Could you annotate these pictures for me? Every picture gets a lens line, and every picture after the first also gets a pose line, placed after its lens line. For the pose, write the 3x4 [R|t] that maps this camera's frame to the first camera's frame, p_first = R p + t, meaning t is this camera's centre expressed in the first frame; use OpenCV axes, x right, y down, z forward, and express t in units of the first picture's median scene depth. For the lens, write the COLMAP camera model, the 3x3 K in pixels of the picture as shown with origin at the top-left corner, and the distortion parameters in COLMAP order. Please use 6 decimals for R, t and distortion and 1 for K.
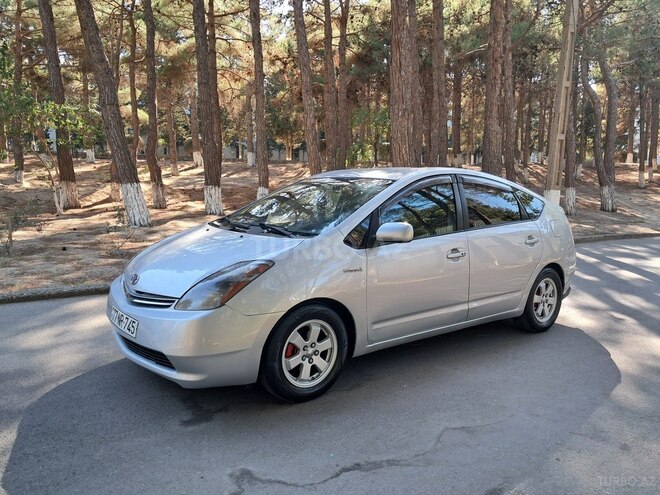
lens RADIAL K [[498.0, 0, 330.0], [0, 498.0, 247.5], [0, 0, 1]] dist [0.008651, -0.001048]
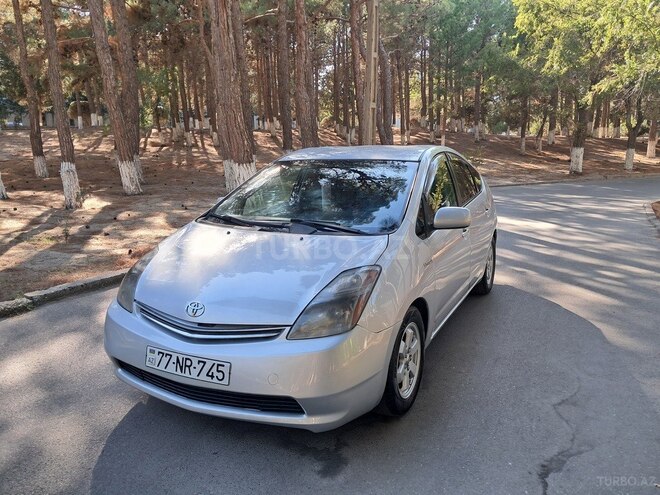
lens RADIAL K [[498.0, 0, 330.0], [0, 498.0, 247.5], [0, 0, 1]] dist [0.008651, -0.001048]
pose [[0.910549, -0.108463, 0.398919, -0.464820], [0.081543, 0.993132, 0.083898, -0.072819], [-0.405279, -0.043864, 0.913140, 0.207782]]
